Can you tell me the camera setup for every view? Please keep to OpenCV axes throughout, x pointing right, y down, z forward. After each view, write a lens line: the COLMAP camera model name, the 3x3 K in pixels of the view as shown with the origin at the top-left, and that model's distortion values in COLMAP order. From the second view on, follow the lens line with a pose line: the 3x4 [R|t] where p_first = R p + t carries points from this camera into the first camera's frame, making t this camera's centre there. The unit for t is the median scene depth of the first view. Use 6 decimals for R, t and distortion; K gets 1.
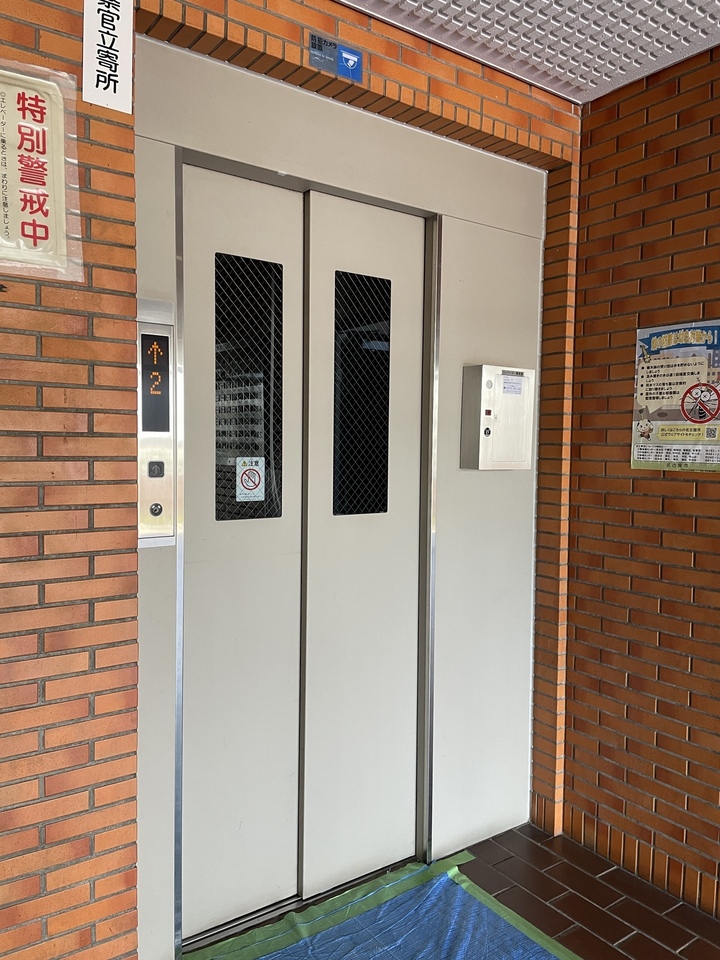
lens RADIAL K [[733.9, 0, 360.4], [0, 733.9, 479.9], [0, 0, 1]] dist [0.011488, -0.002489]
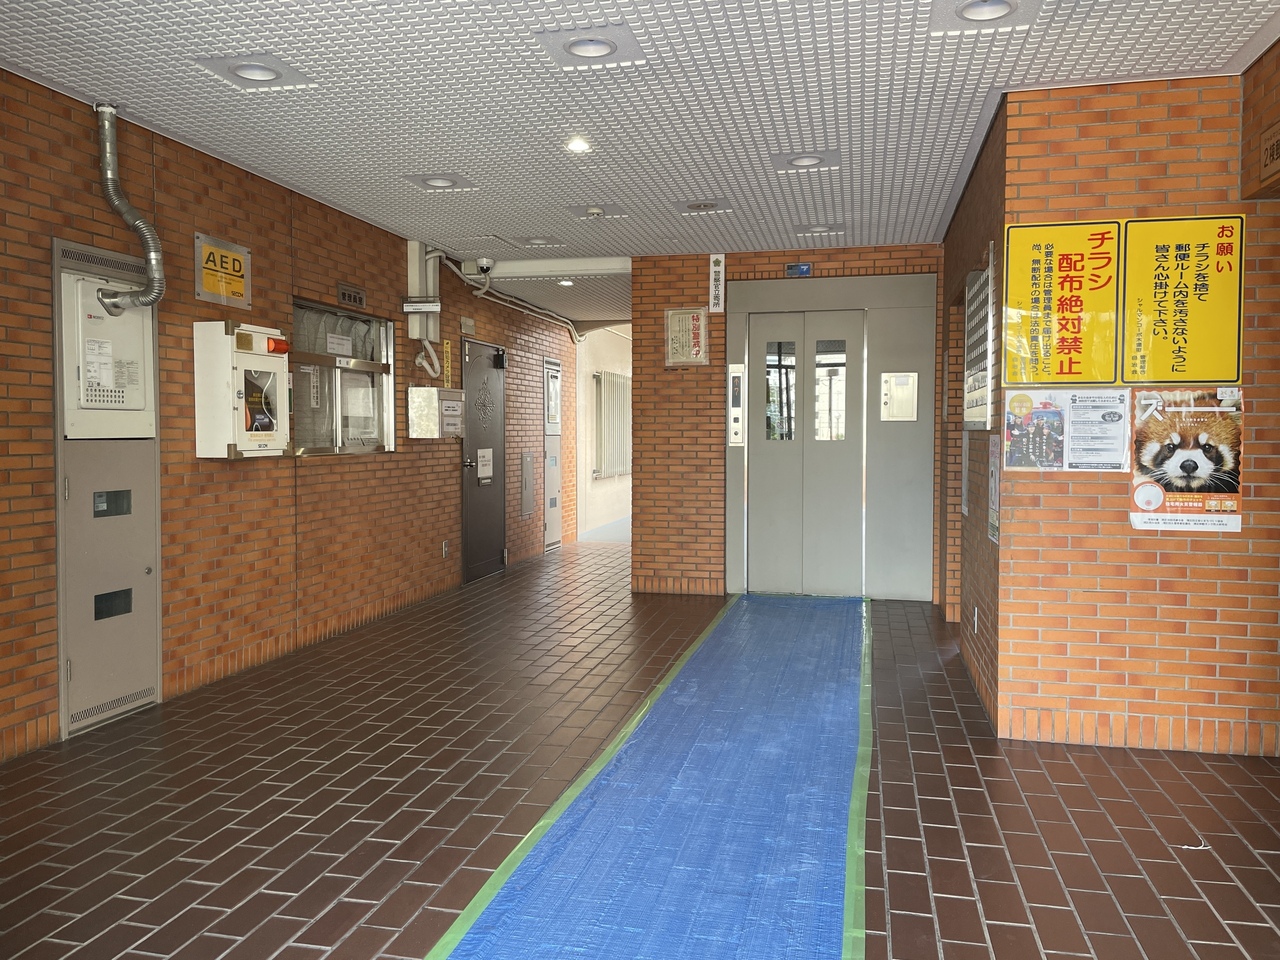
lens RADIAL K [[978.6, 0, 640.9], [0, 978.6, 479.2], [0, 0, 1]] dist [0.011488, -0.002489]
pose [[0.672874, 0.021589, -0.739442, 2.790186], [-0.025963, 0.999647, 0.005561, 0.248669], [0.739301, 0.015456, 0.673197, -2.293438]]
